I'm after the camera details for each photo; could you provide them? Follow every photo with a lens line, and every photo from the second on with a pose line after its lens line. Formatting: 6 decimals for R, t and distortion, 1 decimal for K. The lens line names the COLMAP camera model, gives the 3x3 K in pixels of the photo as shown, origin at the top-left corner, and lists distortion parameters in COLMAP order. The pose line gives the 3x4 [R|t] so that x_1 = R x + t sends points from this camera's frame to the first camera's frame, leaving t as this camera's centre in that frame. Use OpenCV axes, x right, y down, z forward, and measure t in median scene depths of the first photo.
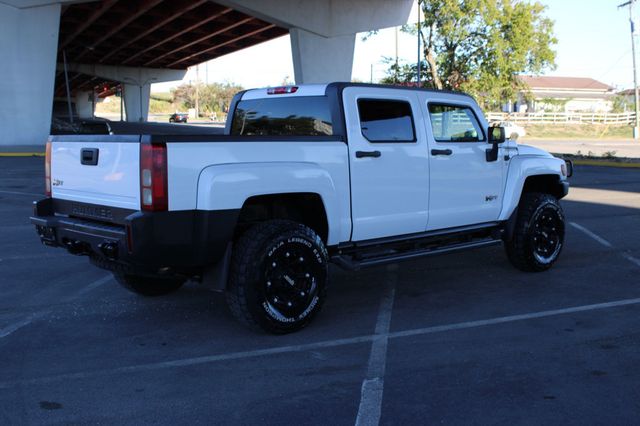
lens RADIAL K [[770.2, 0, 318.6], [0, 770.2, 209.6], [0, 0, 1]] dist [-0.062958, 0.000000]
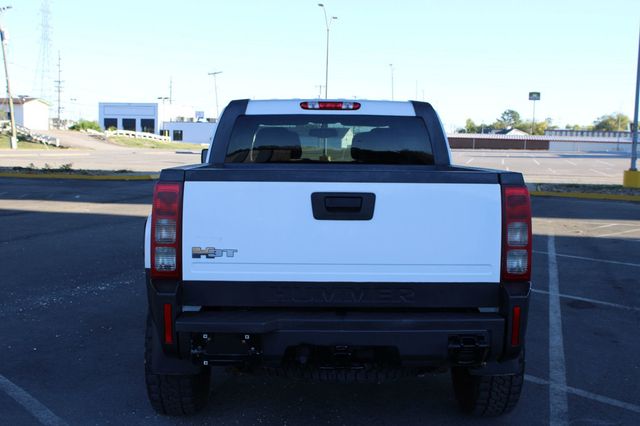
lens RADIAL K [[770.2, 0, 320.4], [0, 770.2, 214.6], [0, 0, 1]] dist [-0.062958, 0.000000]
pose [[0.672855, -0.062521, 0.737128, -0.137871], [0.066341, 0.997507, 0.024049, -0.014116], [-0.736794, 0.032721, 0.675325, 0.106432]]
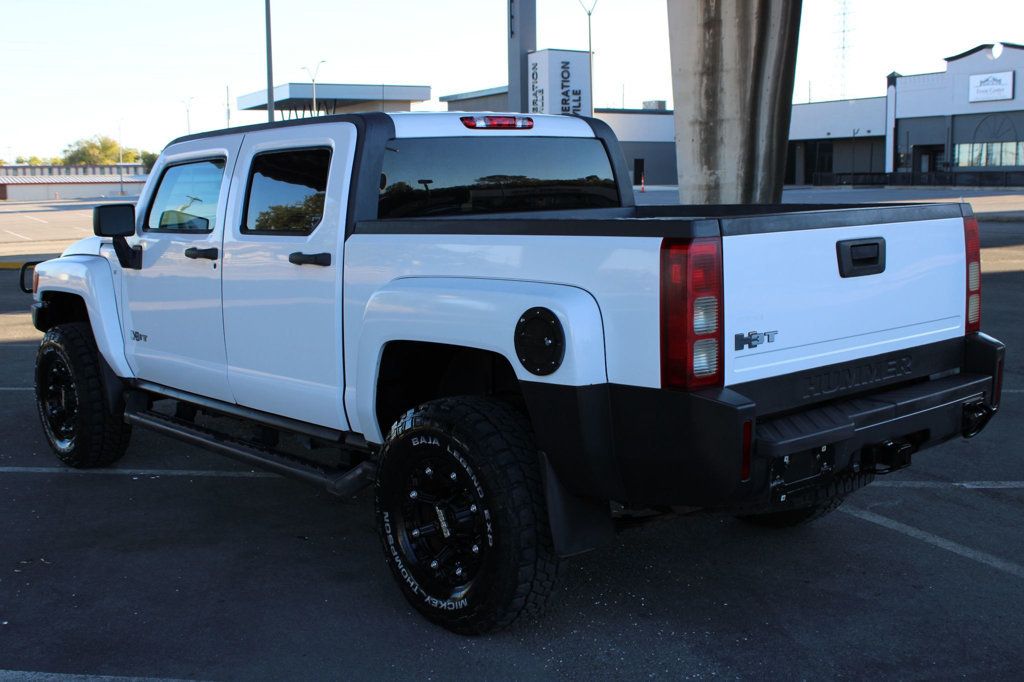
lens RADIAL K [[1232.3, 0, 507.8], [0, 1232.3, 340.6], [0, 0, 1]] dist [-0.062958, 0.000000]
pose [[0.022476, -0.132703, 0.990901, -0.187727], [0.128904, 0.983263, 0.128756, -0.025702], [-0.991402, 0.124837, 0.039206, 0.214270]]
